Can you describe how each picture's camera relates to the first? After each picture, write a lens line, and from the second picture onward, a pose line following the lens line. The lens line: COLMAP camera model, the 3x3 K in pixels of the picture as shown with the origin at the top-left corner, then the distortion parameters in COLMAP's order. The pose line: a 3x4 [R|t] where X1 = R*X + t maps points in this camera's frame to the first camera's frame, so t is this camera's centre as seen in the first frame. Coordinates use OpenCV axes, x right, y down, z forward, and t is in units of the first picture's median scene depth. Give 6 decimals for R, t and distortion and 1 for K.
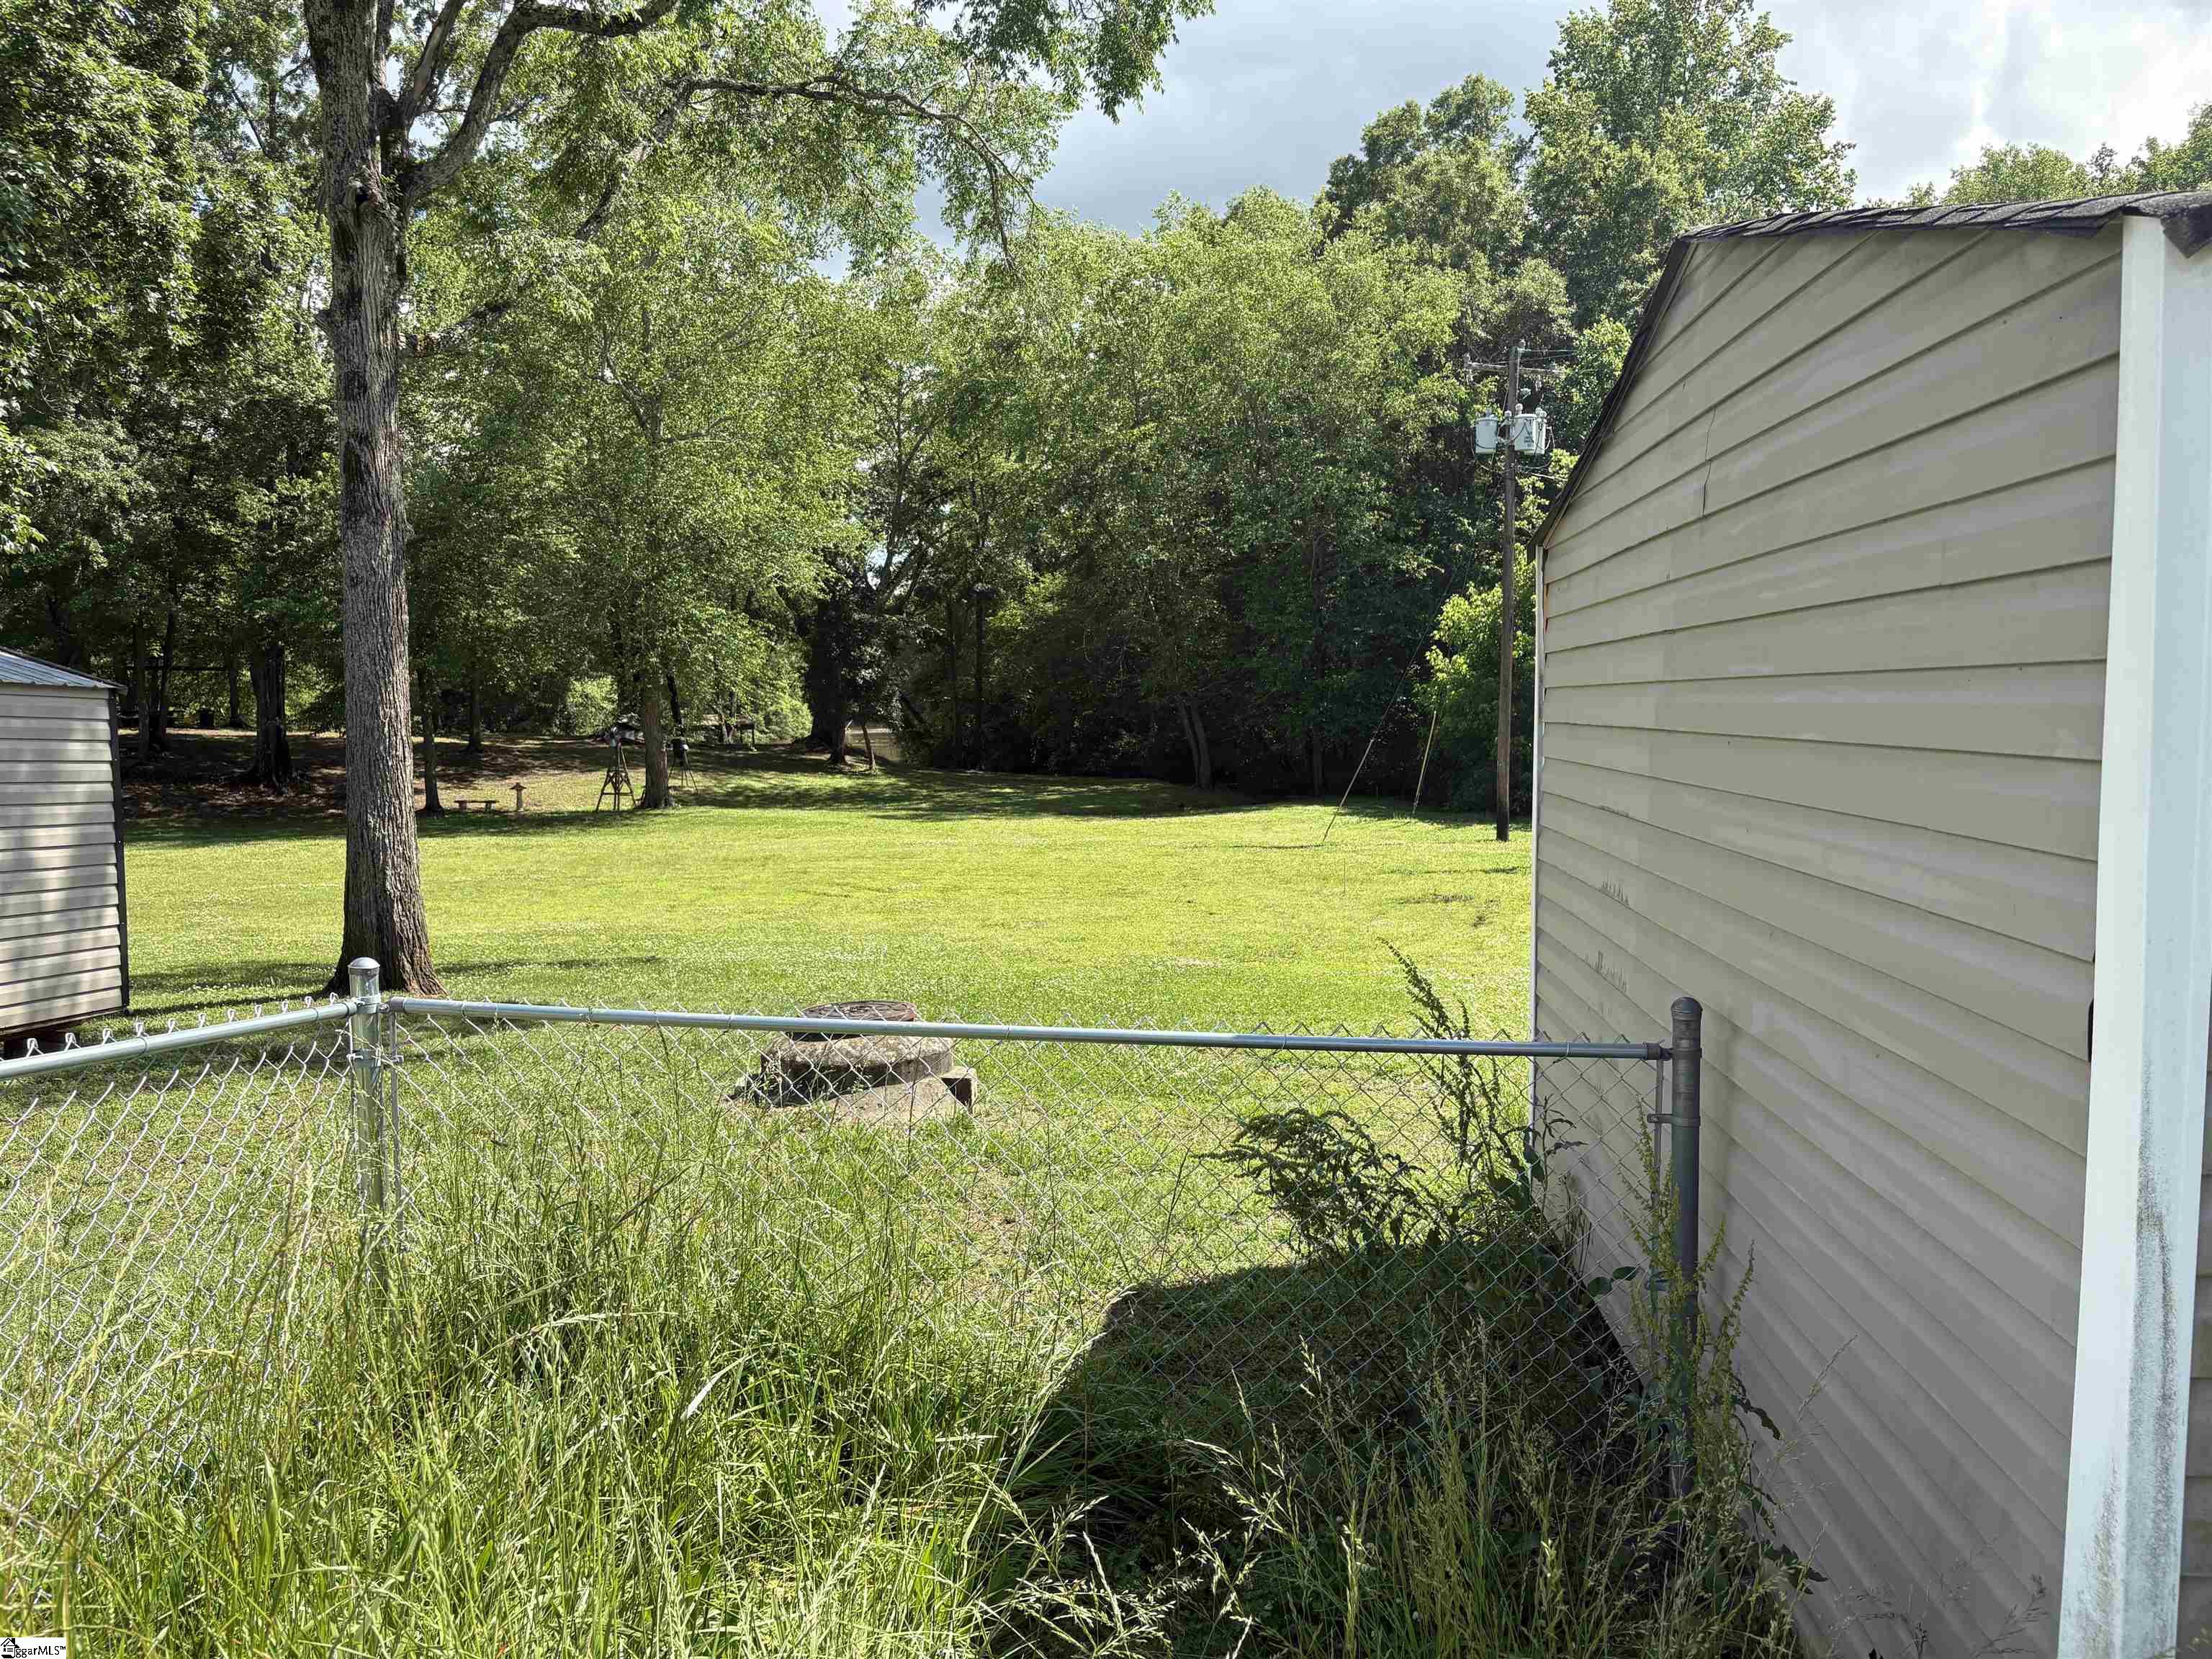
lens RADIAL K [[1689.4, 0, 1110.6], [0, 1689.4, 845.8], [0, 0, 1]] dist [0.120570, -0.135160]
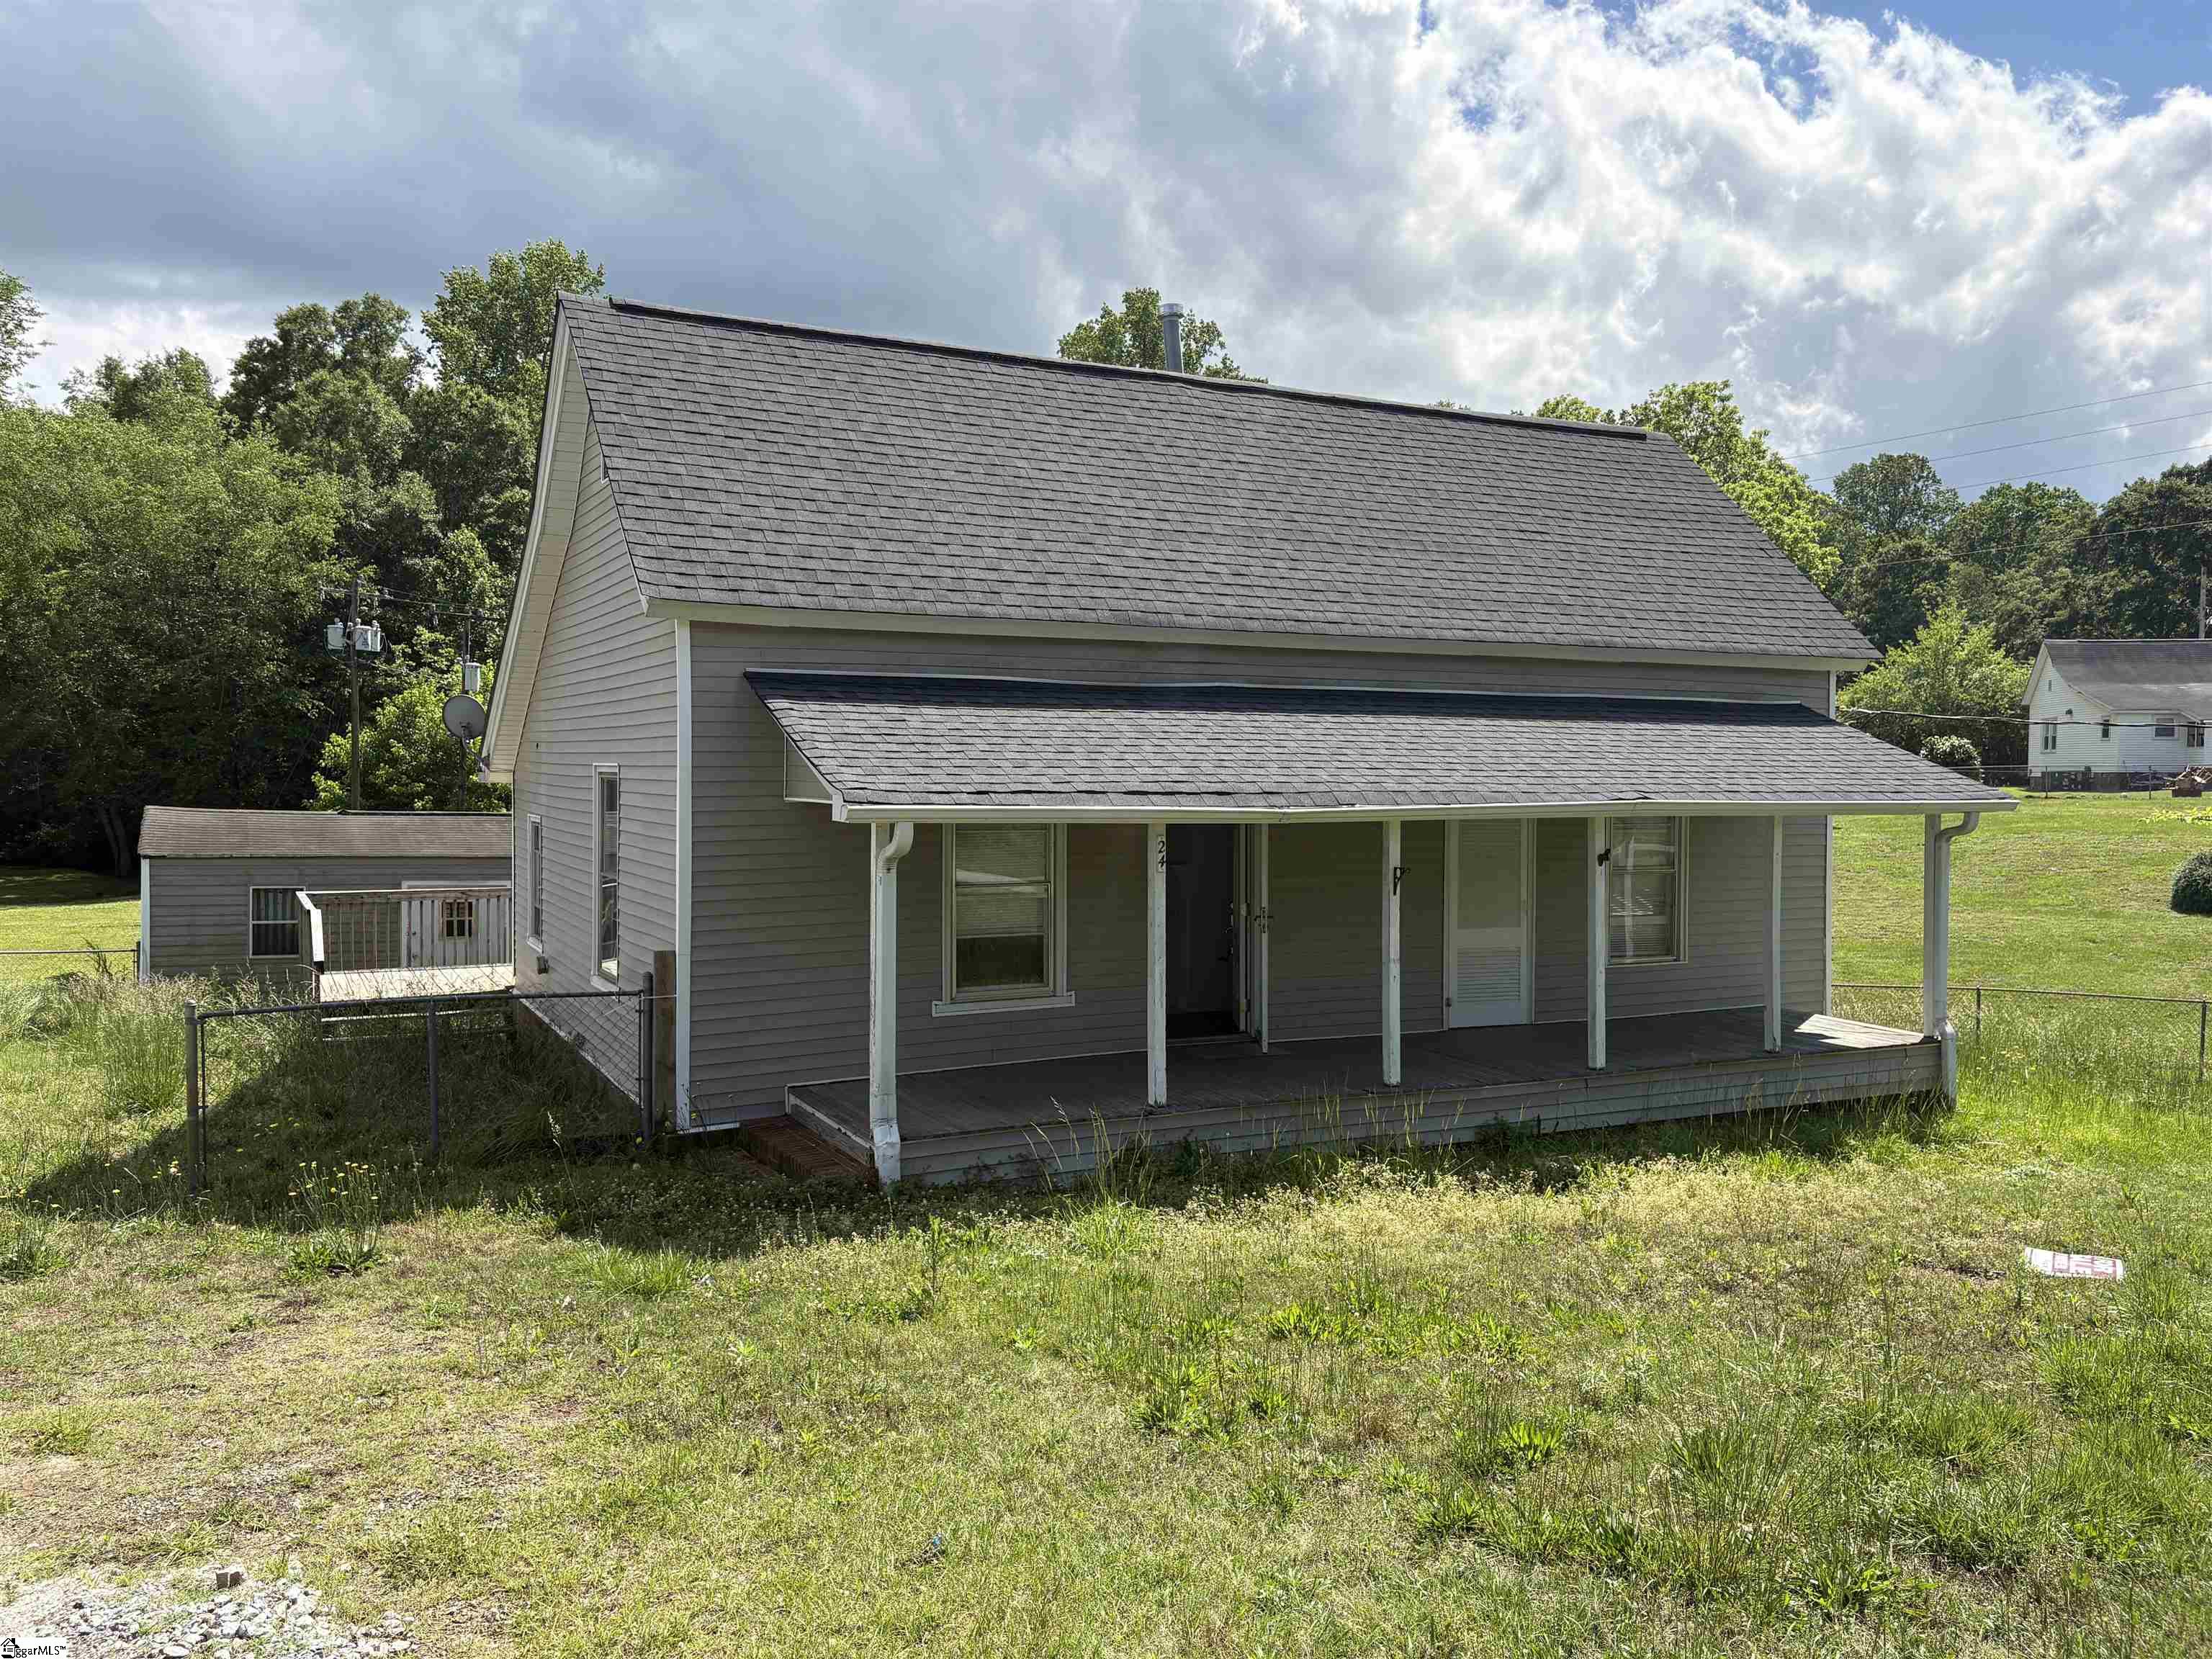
lens RADIAL K [[1689.4, 0, 1110.6], [0, 1689.4, 845.8], [0, 0, 1]] dist [0.120570, -0.135160]
pose [[0.847129, -0.012319, 0.531245, -0.004477], [0.036047, 0.998761, -0.034320, 0.010025], [-0.530164, 0.048224, 0.846523, -0.401706]]
